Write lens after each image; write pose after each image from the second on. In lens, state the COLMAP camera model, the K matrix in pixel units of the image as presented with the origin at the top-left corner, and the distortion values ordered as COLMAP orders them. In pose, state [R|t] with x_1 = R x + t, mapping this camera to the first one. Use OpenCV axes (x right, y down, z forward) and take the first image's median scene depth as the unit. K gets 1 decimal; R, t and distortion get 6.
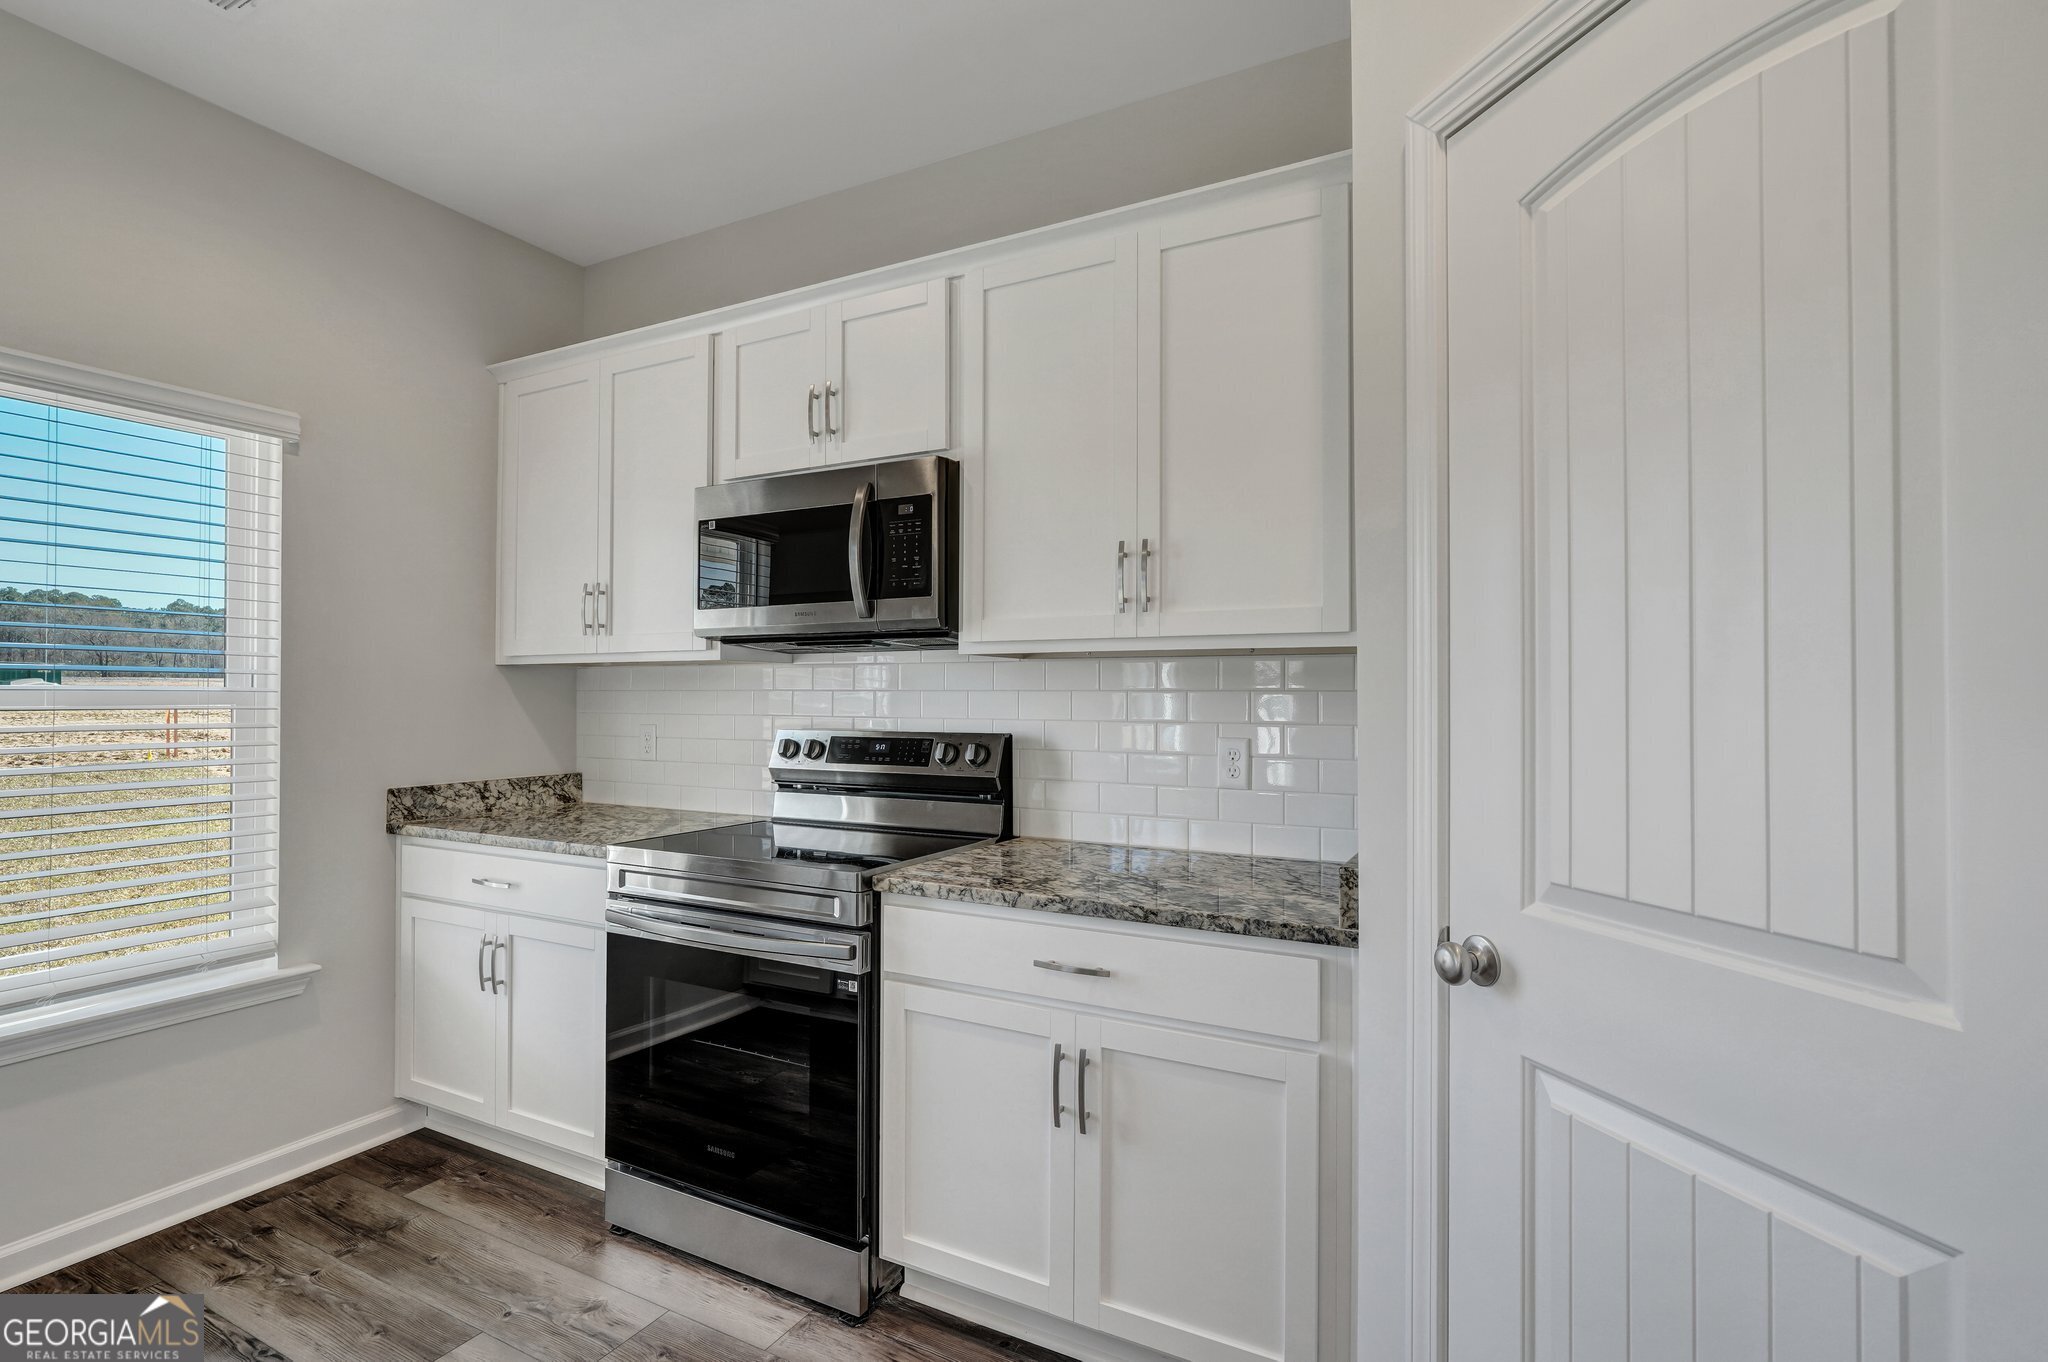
lens RADIAL K [[984.2, 0, 1014.5], [0, 984.2, 690.3], [0, 0, 1]] dist [-0.000128, 0.000298]
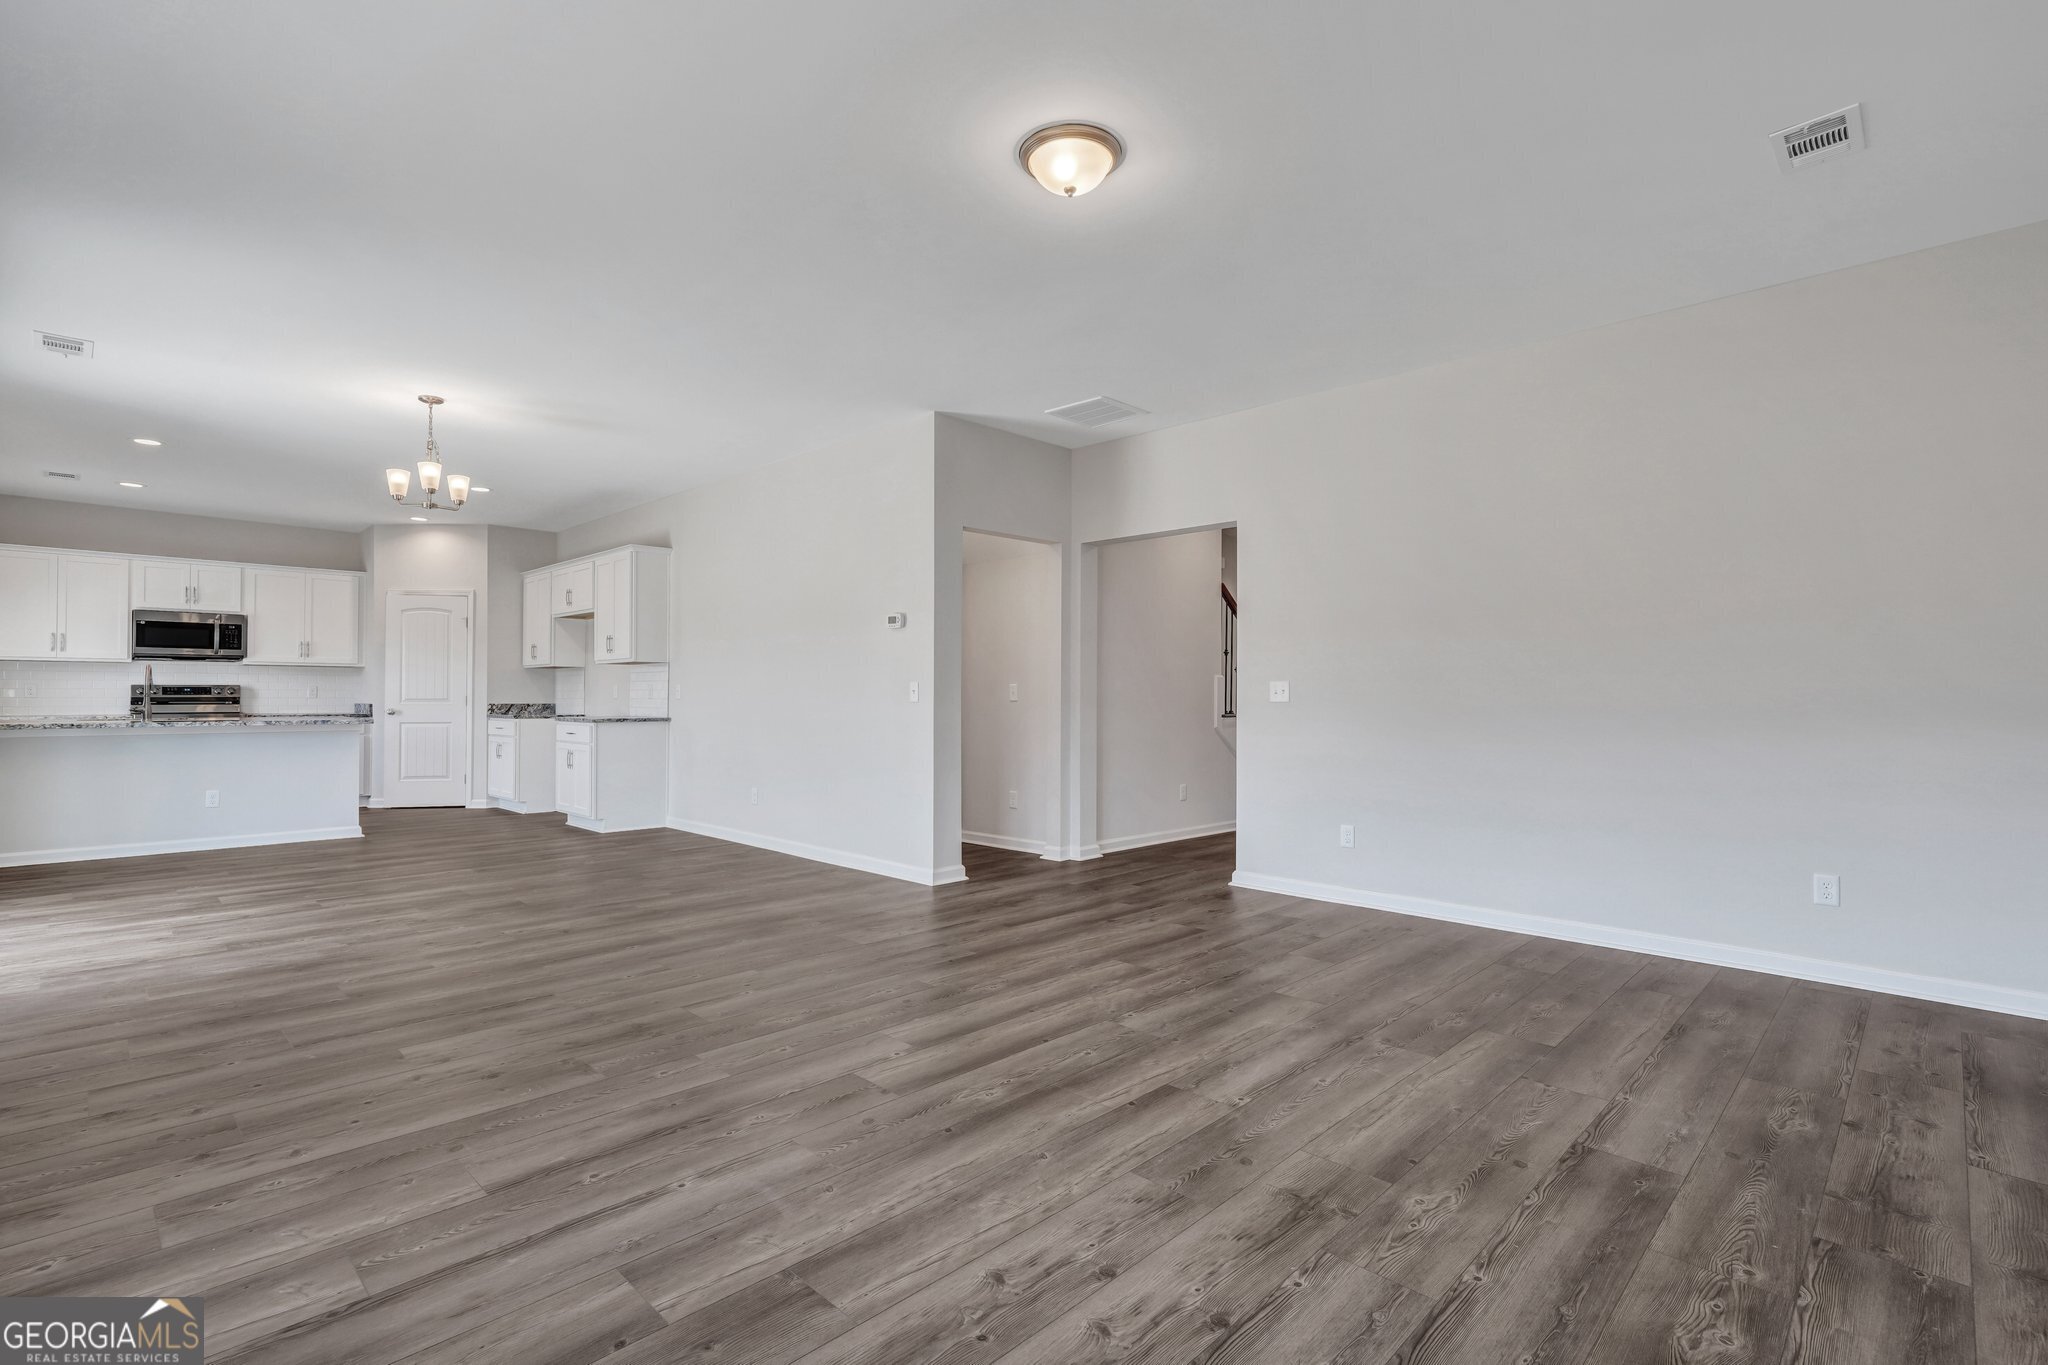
lens RADIAL K [[974.0, 0, 1024.0], [0, 974.0, 682.5], [0, 0, 1]] dist [-0.000935, 0.000902]
pose [[0.281952, 0.017046, 0.959277, -2.936575], [-0.001557, 0.999849, -0.017309, 0.100856], [-0.959427, 0.003386, 0.281936, -3.123765]]
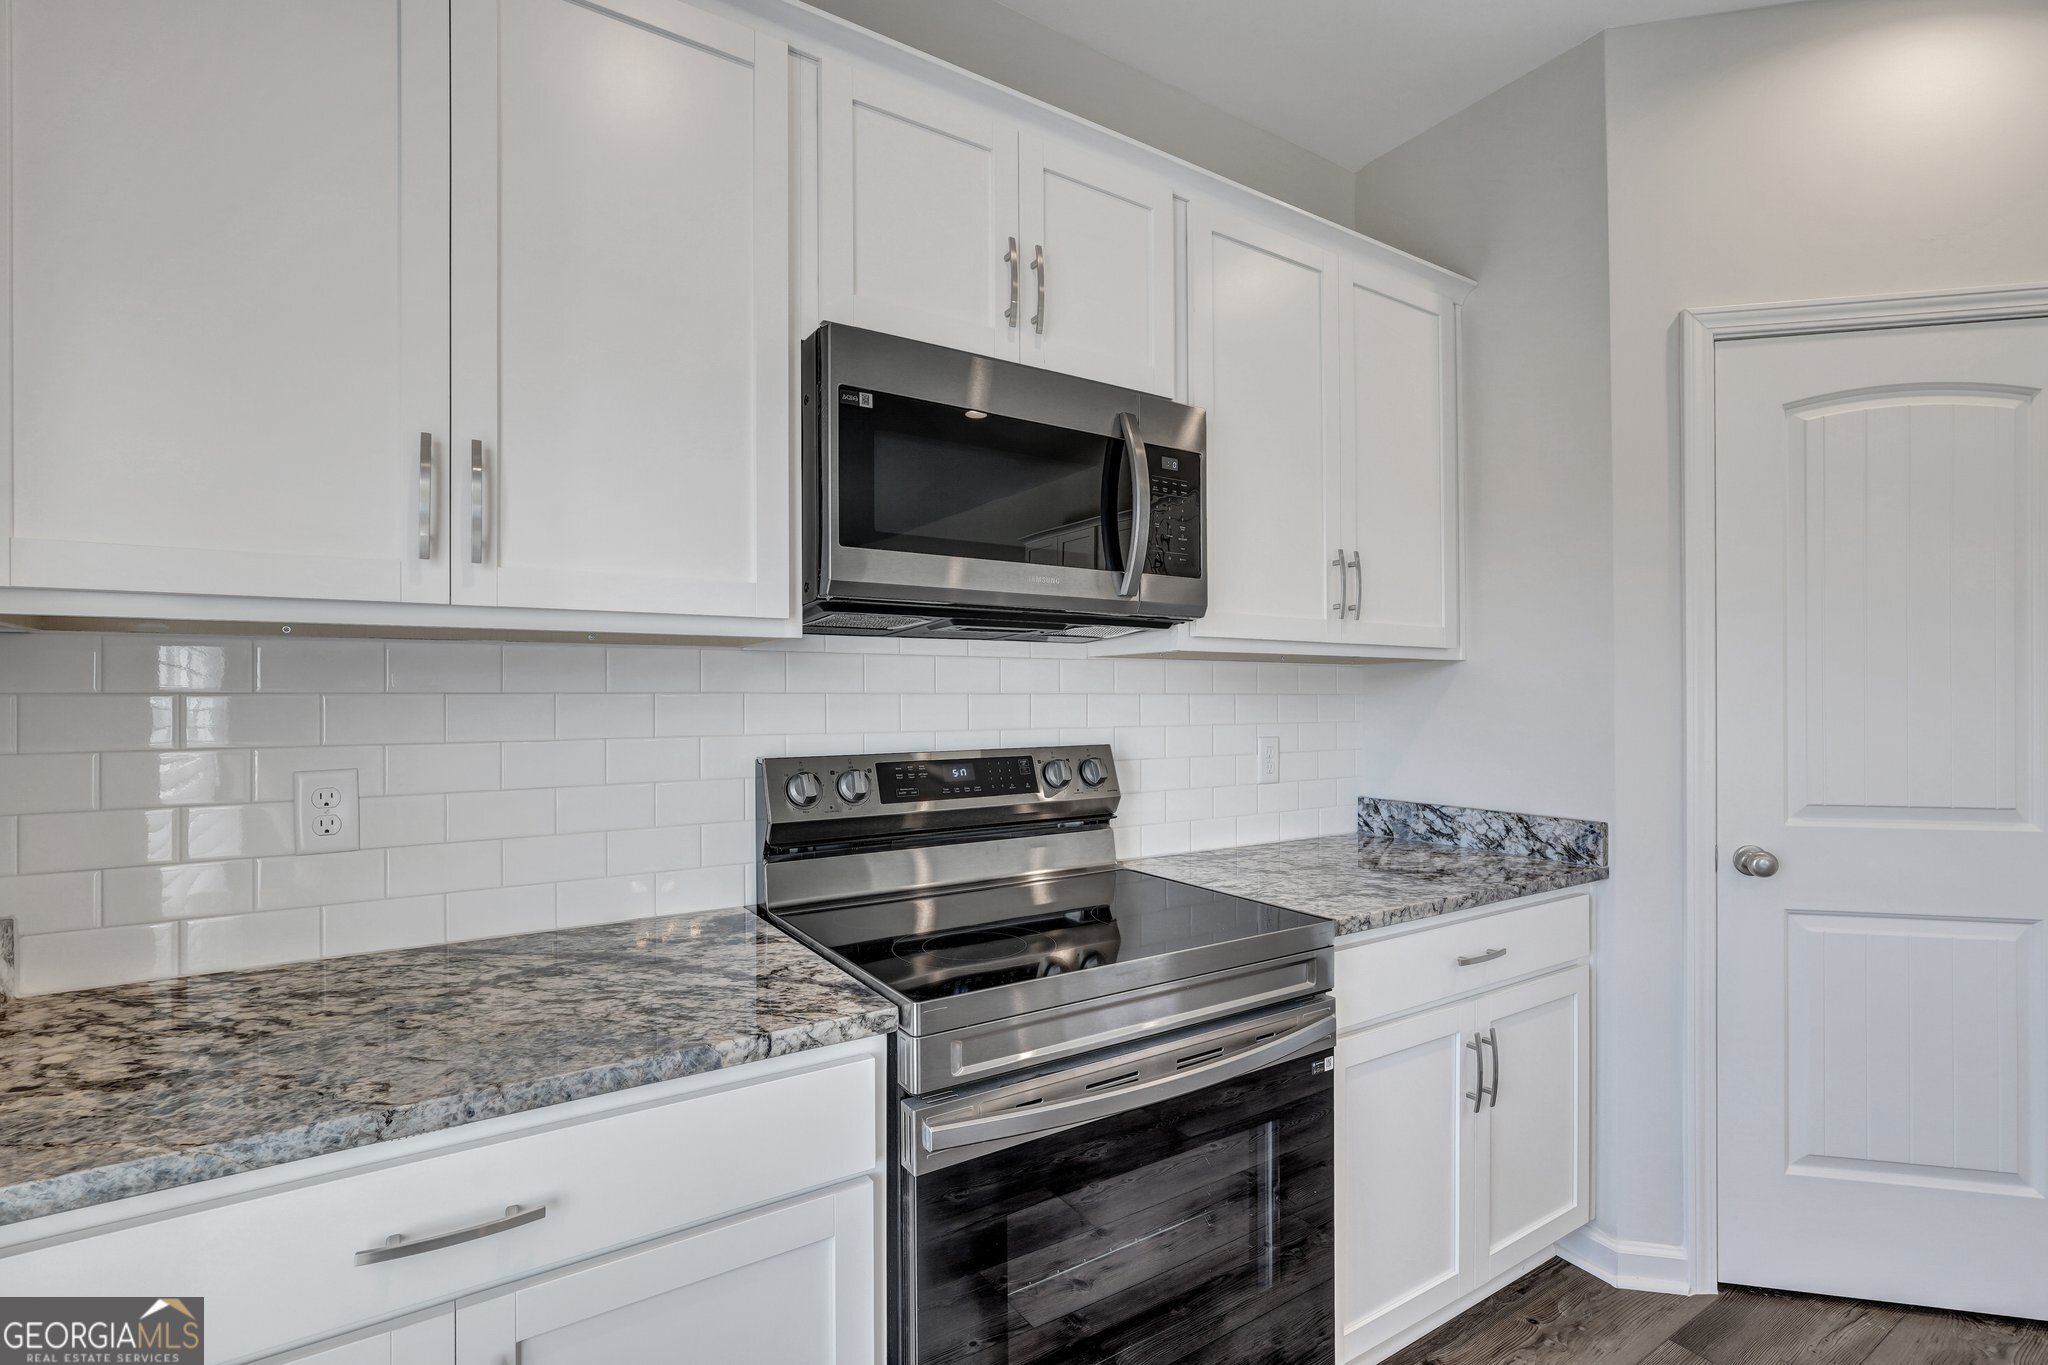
lens RADIAL K [[927.7, 0, 1018.4], [0, 927.7, 699.9], [0, 0, 1]] dist [0.002928, 0.000893]
pose [[0.480894, -0.000707, 0.876778, -0.820120], [-0.000129, 1.000000, 0.000877, 0.004996], [-0.876779, -0.000534, 0.480894, 0.746667]]
